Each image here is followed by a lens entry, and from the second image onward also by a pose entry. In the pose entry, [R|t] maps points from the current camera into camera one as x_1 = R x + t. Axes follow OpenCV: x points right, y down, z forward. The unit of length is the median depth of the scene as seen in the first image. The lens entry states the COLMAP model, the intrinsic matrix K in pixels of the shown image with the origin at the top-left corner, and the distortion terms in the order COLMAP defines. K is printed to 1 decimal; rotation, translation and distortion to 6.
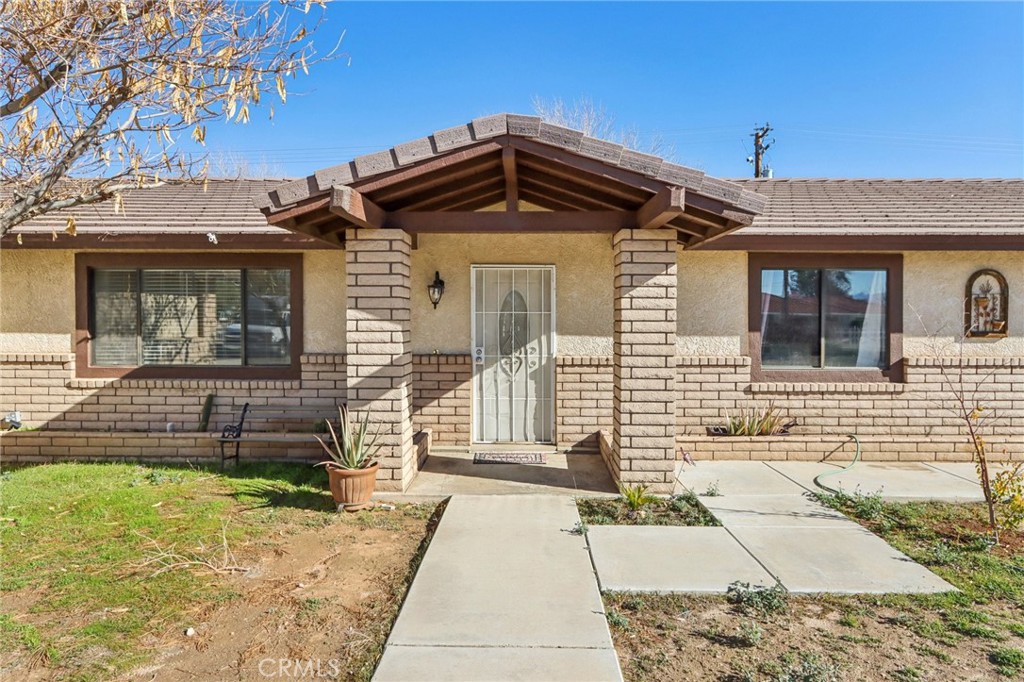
lens RADIAL K [[581.3, 0, 512.0], [0, 581.3, 341.0], [0, 0, 1]] dist [0.002453, 0.000972]
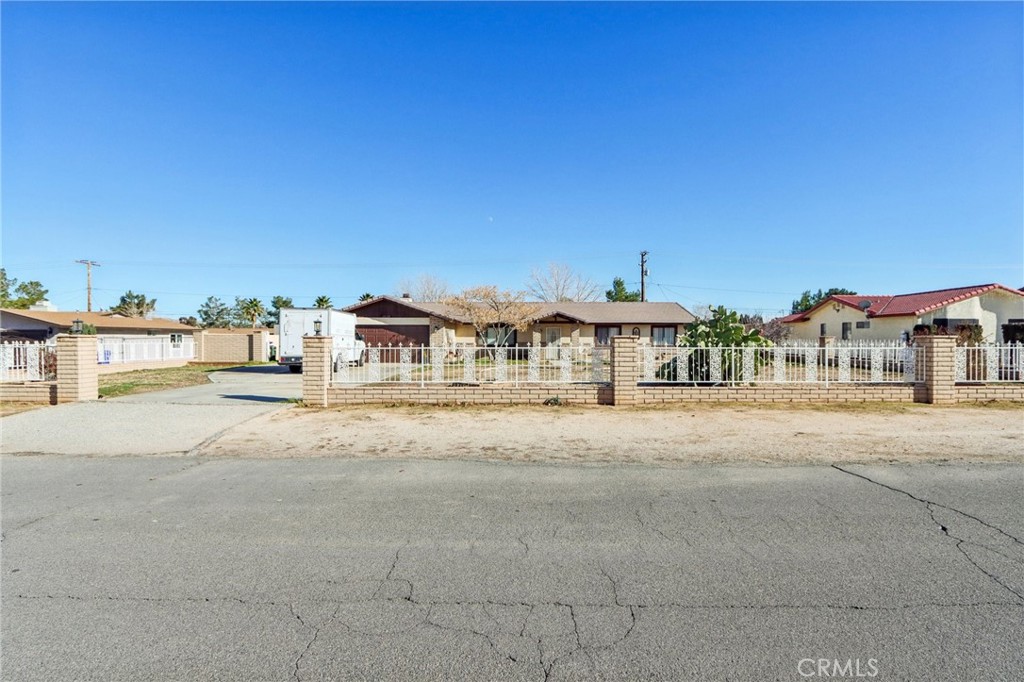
lens RADIAL K [[465.1, 0, 512.0], [0, 465.1, 341.0], [0, 0, 1]] dist [-0.025145, -0.000110]
pose [[0.999808, 0.006830, 0.018355, -0.675566], [-0.006232, 0.999454, -0.032453, 0.229715], [-0.018566, 0.032333, 0.999305, -4.831589]]
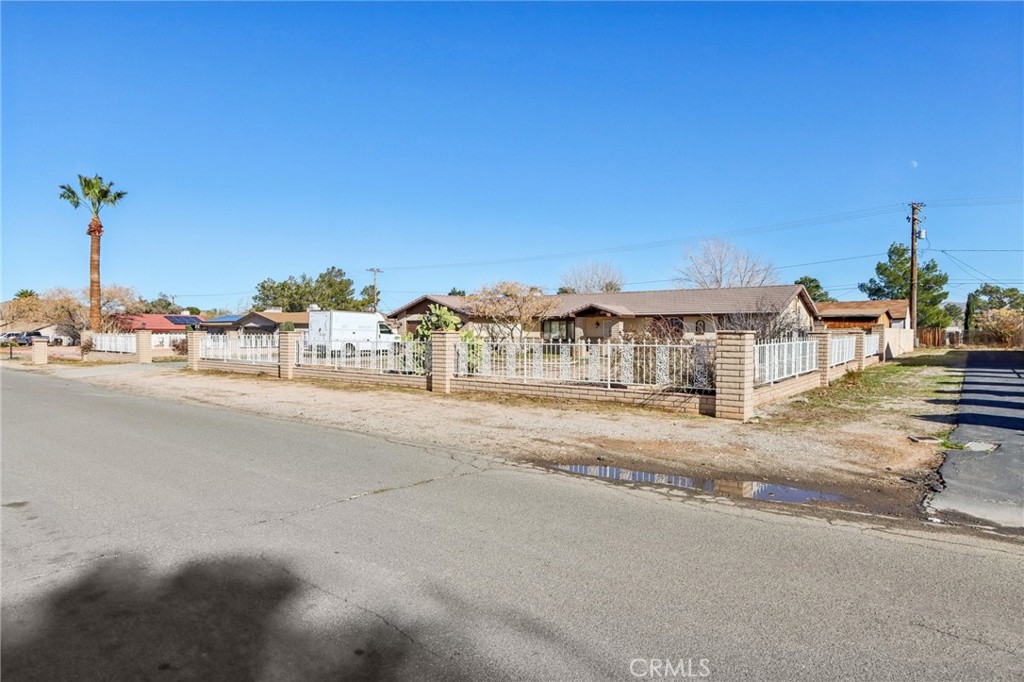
lens RADIAL K [[581.3, 0, 512.0], [0, 581.3, 341.0], [0, 0, 1]] dist [0.002453, 0.000972]
pose [[0.805599, 0.018022, -0.592187, 3.142787], [-0.032298, 0.999387, -0.013524, 0.209493], [0.591580, 0.030022, 0.805687, -4.918487]]
